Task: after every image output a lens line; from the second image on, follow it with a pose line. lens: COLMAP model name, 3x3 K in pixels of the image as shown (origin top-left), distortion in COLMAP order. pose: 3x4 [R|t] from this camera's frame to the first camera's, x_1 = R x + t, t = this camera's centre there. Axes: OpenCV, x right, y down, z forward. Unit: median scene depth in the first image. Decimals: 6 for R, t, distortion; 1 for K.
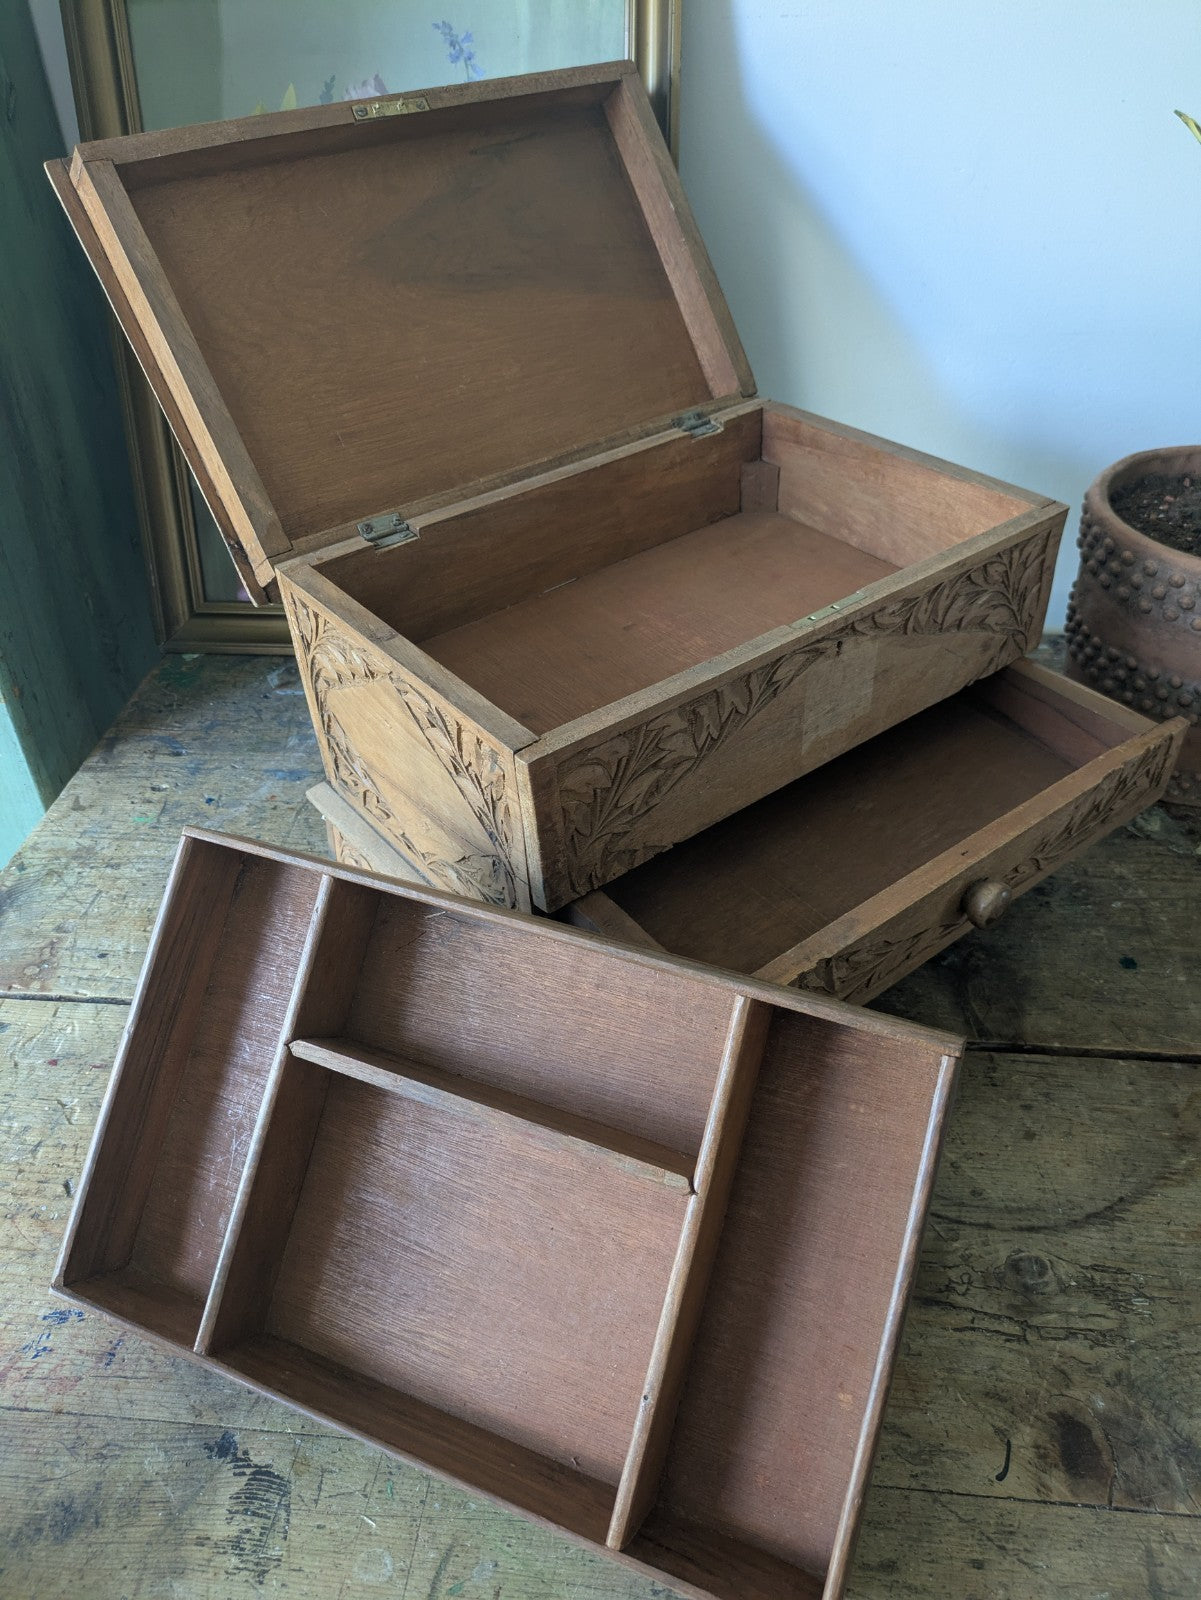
lens RADIAL K [[1209.7, 0, 603.7], [0, 1209.7, 784.7], [0, 0, 1]] dist [0.005897, -0.005914]
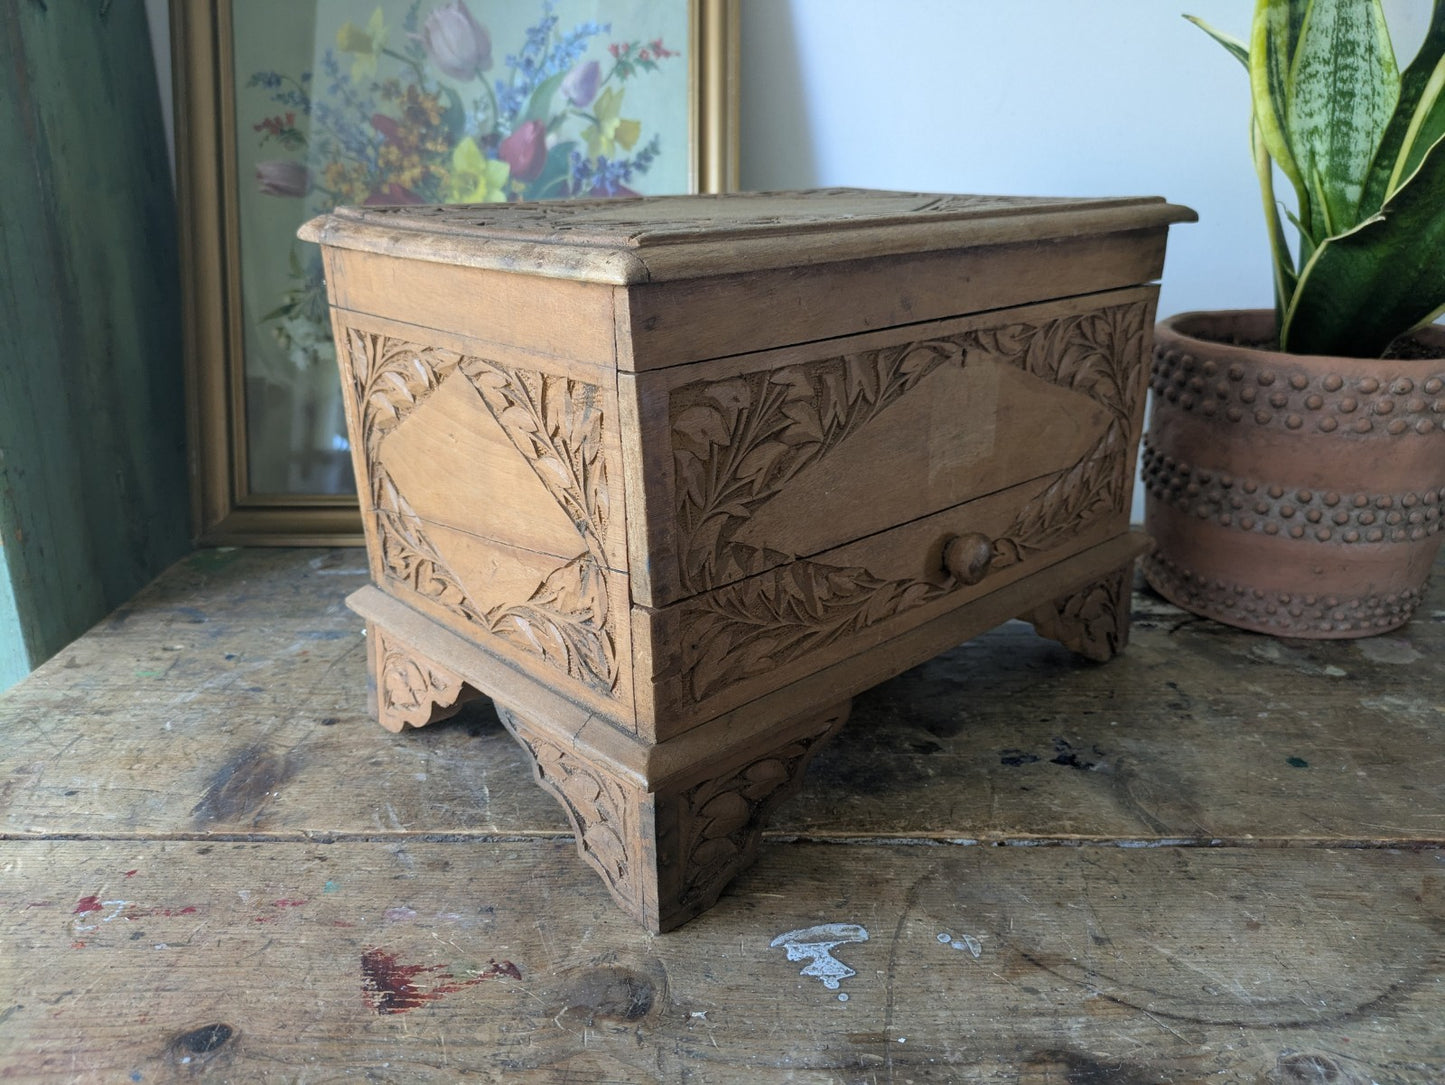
lens RADIAL K [[1092.5, 0, 721.5], [0, 1092.5, 545.3], [0, 0, 1]] dist [0.005897, -0.005914]
pose [[0.996189, -0.003287, 0.087161, -0.046621], [0.029051, 0.954737, -0.296030, 0.207705], [-0.082243, 0.297434, 0.951194, 0.223214]]
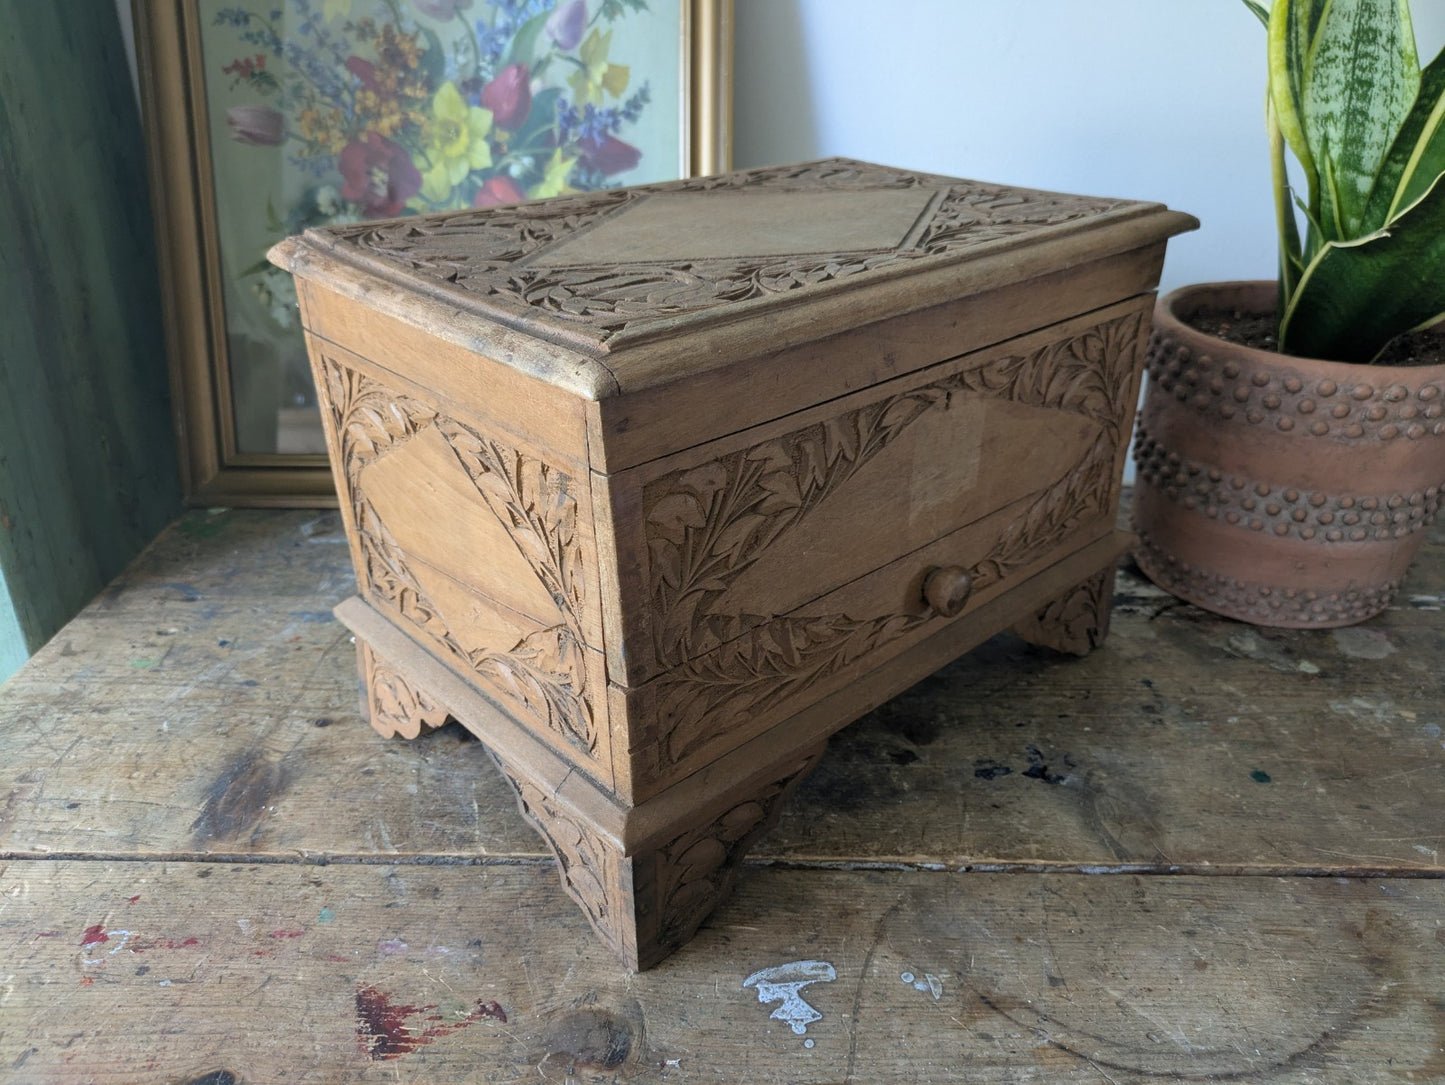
lens RADIAL K [[1092.5, 0, 730.3], [0, 1092.5, 549.4], [0, 0, 1]] dist [0.005897, -0.005914]
pose [[0.995890, -0.007496, 0.090256, -0.031806], [0.022907, 0.985014, -0.170946, 0.104756], [-0.087622, 0.172311, 0.981138, 0.192915]]
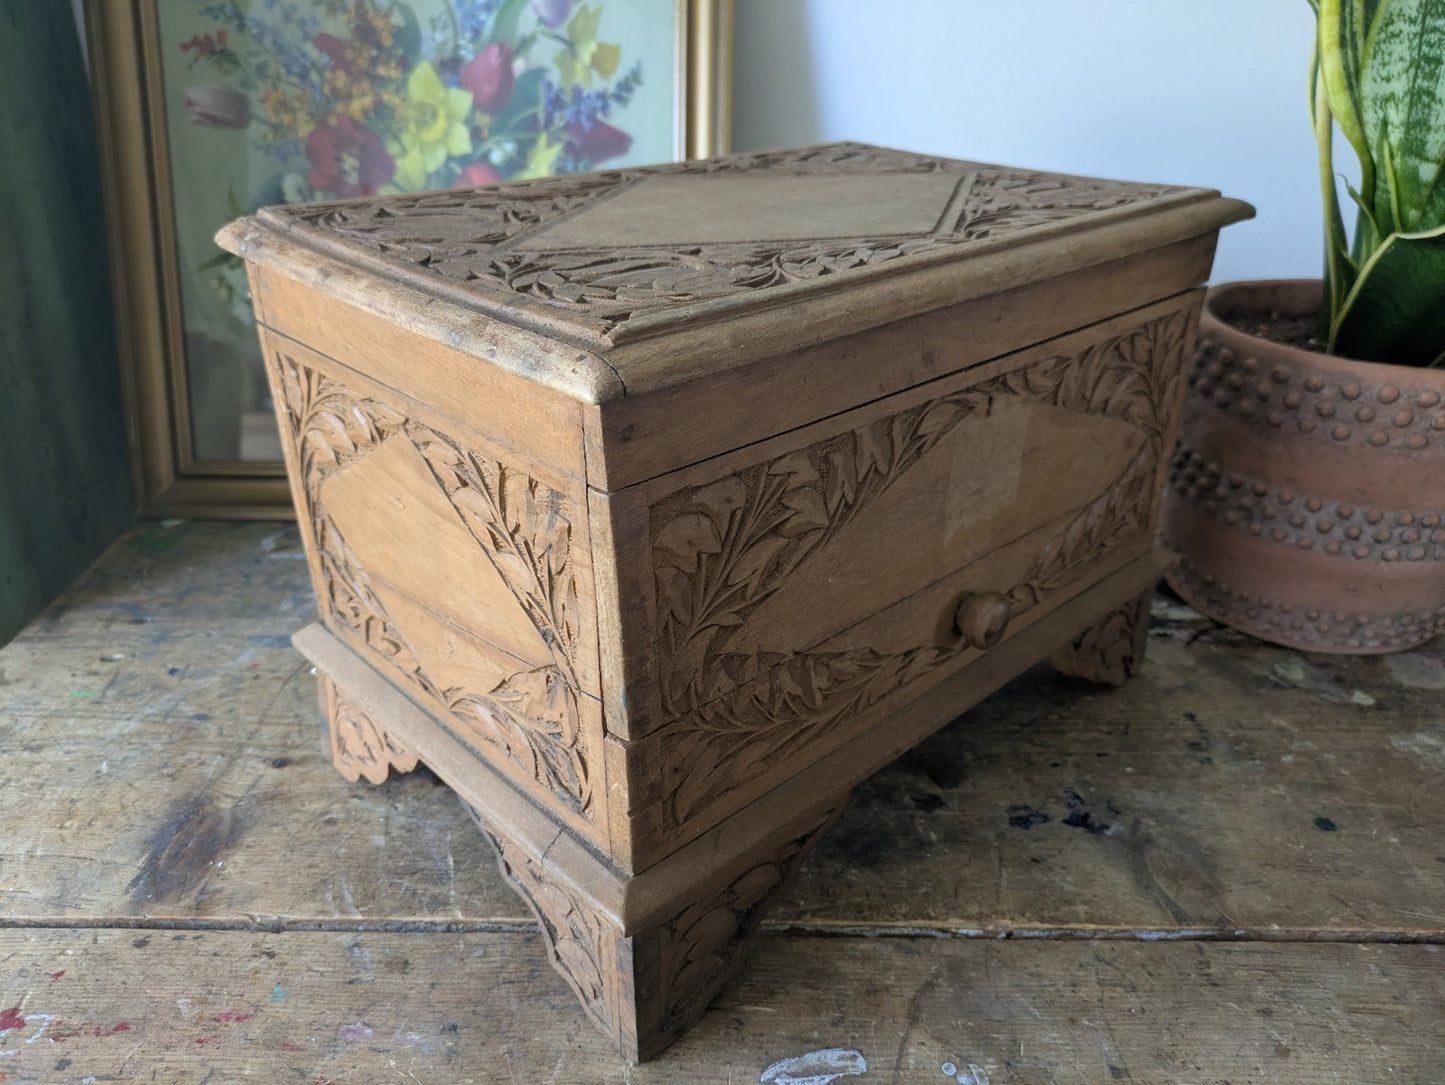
lens RADIAL K [[1092.5, 0, 722.9], [0, 1092.5, 547.5], [0, 0, 1]] dist [0.005897, -0.005914]
pose [[0.994751, -0.005220, 0.102197, -0.041677], [0.023426, 0.983793, -0.177769, 0.080865], [-0.099612, 0.179230, 0.978751, 0.270968]]
